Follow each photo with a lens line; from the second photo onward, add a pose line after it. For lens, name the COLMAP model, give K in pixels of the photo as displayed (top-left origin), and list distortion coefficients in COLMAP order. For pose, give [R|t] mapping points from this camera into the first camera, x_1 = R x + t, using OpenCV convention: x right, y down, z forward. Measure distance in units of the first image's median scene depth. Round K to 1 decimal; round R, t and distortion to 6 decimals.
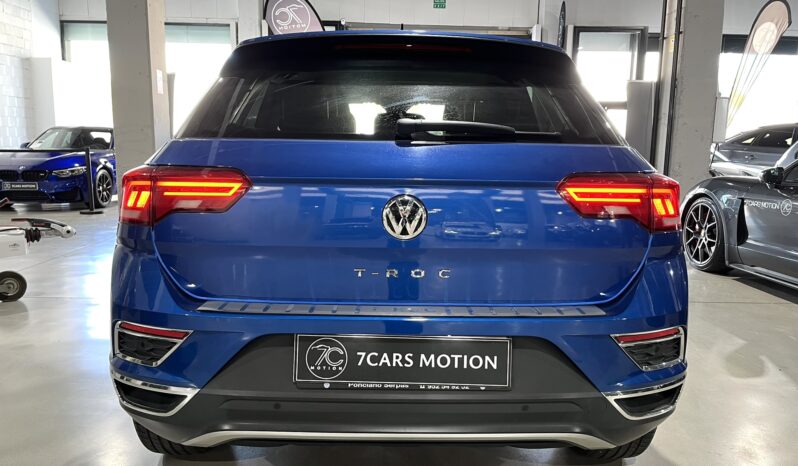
lens RADIAL K [[610.6, 0, 397.2], [0, 610.6, 231.3], [0, 0, 1]] dist [0.063915, -0.090124]
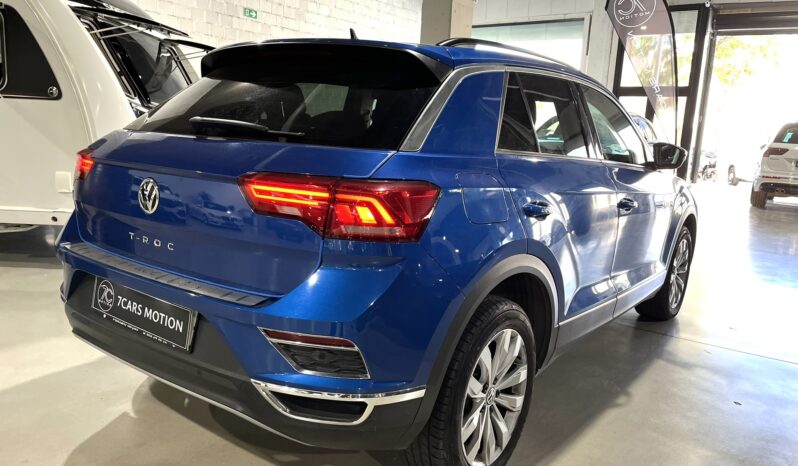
lens RADIAL K [[610.6, 0, 397.2], [0, 610.6, 231.3], [0, 0, 1]] dist [0.063915, -0.090124]
pose [[0.788494, 0.127763, -0.601625, 1.149595], [-0.121585, 0.991262, 0.051157, -0.075625], [0.602904, 0.032812, 0.797139, 0.302465]]
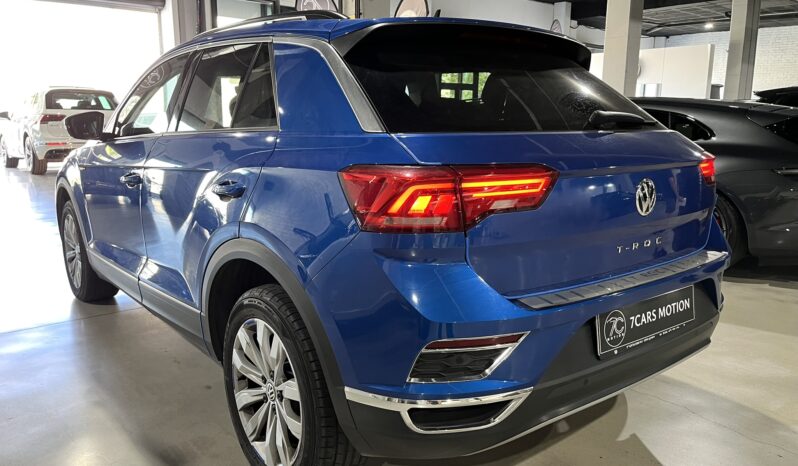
lens RADIAL K [[610.6, 0, 397.2], [0, 610.6, 231.3], [0, 0, 1]] dist [0.063915, -0.090124]
pose [[0.786112, -0.124087, 0.605500, -1.068569], [0.092376, 0.992225, 0.083408, -0.098198], [-0.611142, -0.009634, 0.791462, 0.346543]]
